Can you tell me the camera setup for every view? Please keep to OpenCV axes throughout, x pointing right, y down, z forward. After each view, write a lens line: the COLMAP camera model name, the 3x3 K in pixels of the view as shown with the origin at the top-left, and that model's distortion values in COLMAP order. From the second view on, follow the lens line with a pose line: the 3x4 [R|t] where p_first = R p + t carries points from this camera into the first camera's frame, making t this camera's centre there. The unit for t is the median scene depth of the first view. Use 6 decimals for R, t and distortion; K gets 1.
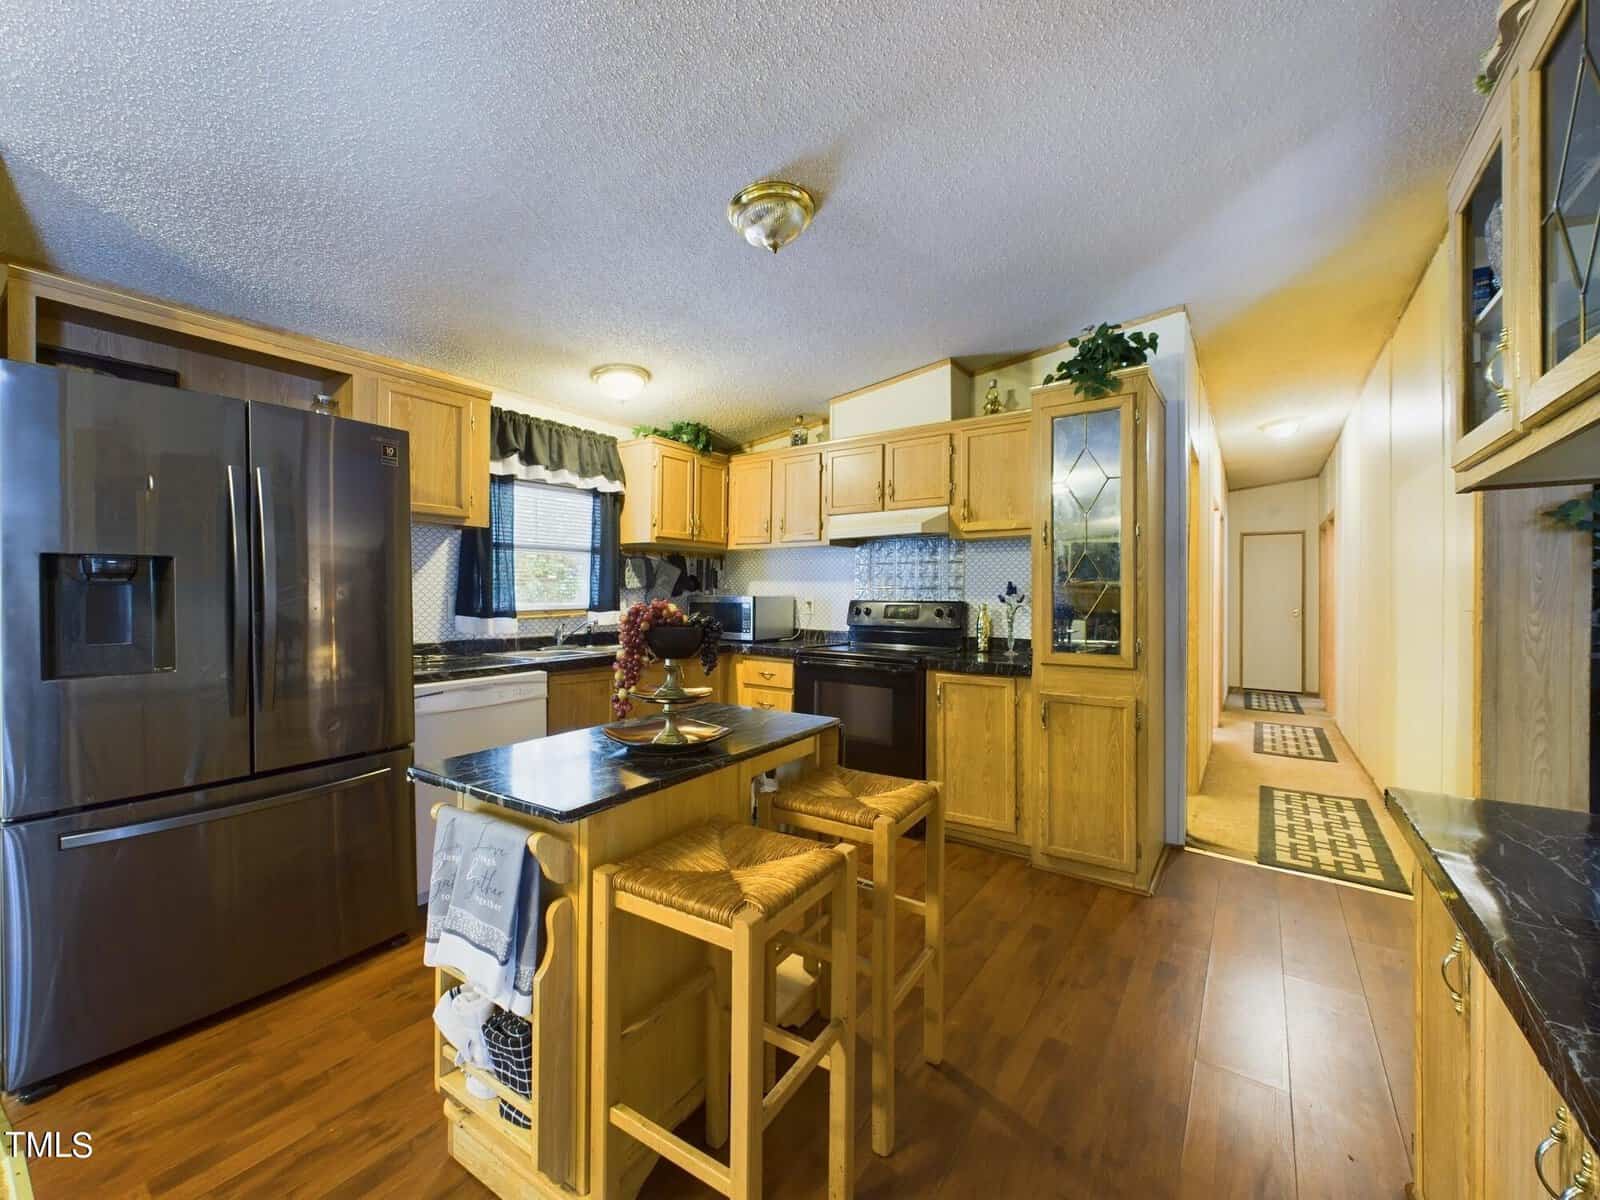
lens RADIAL K [[667.1, 0, 796.7], [0, 667.1, 591.3], [0, 0, 1]] dist [-0.000430, 0.000013]
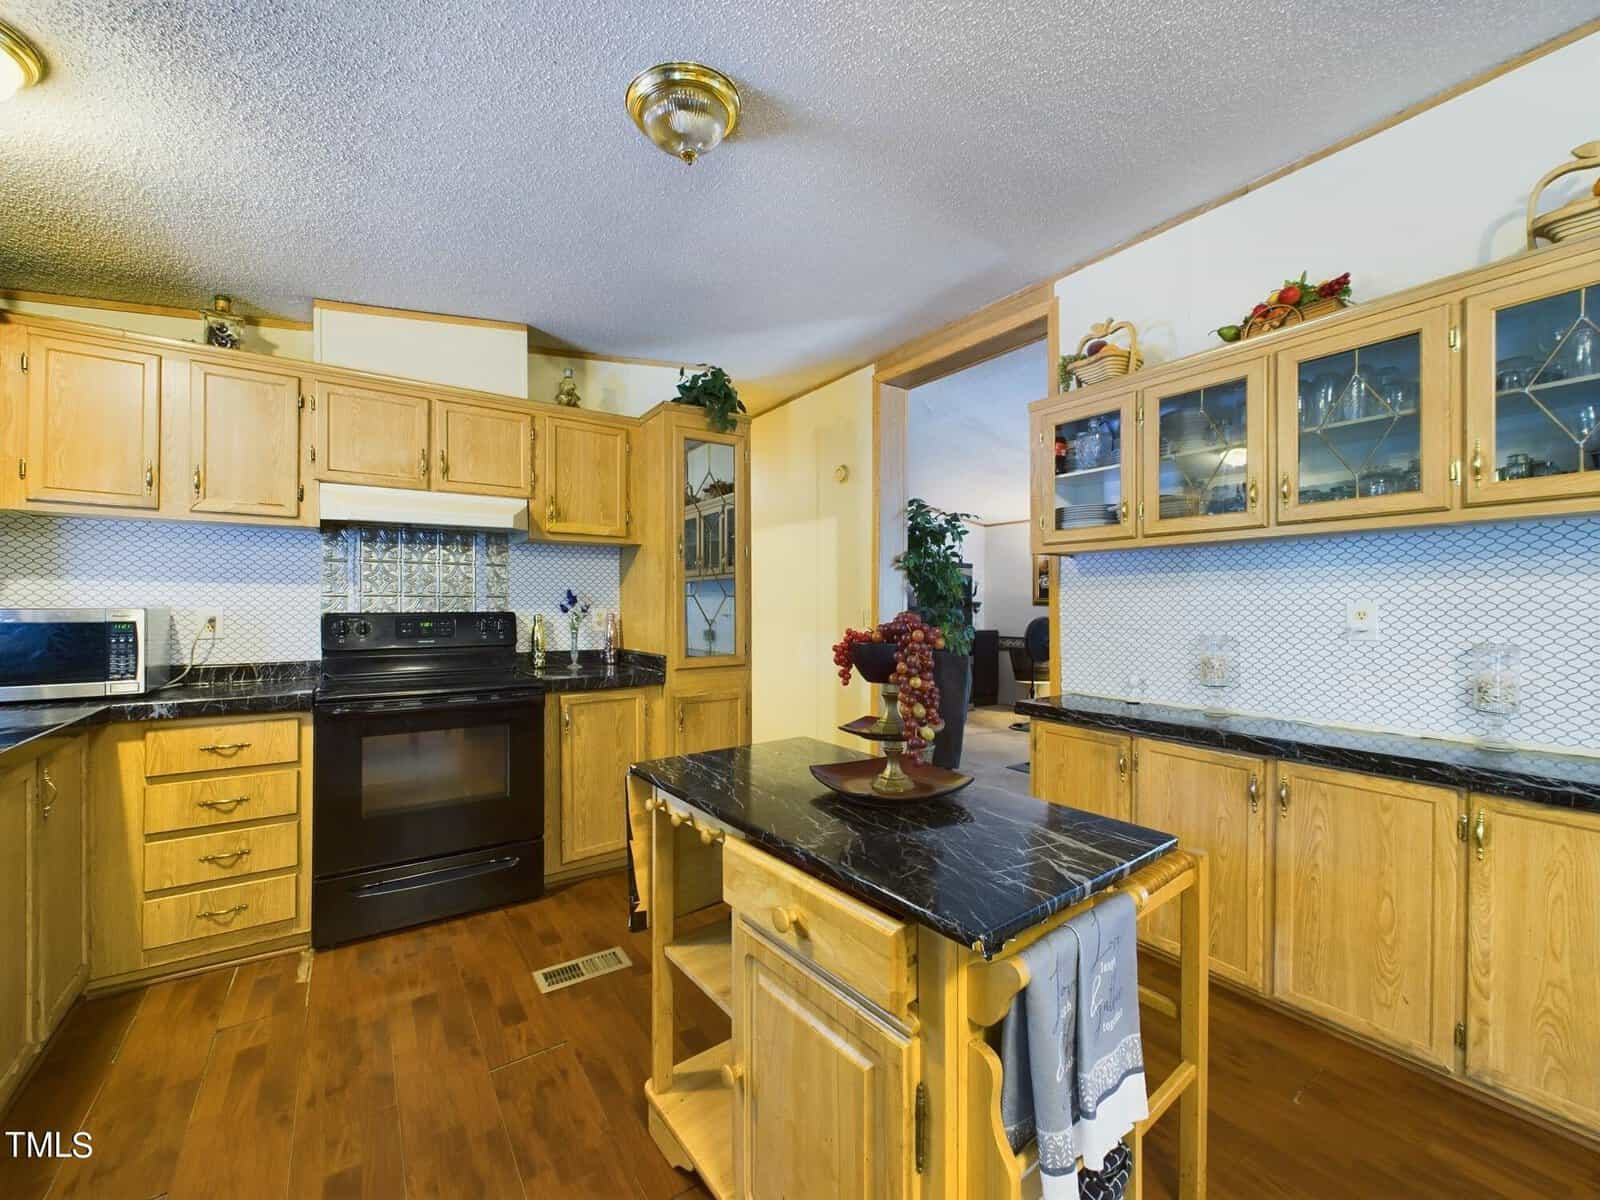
lens RADIAL K [[638.5, 0, 799.7], [0, 638.5, 609.1], [0, 0, 1]] dist [0.000142, -0.000066]
pose [[0.316971, -0.008074, 0.948401, -0.427717], [-0.000332, 0.999963, 0.008624, 0.004175], [-0.948435, -0.003049, 0.316956, 0.410128]]
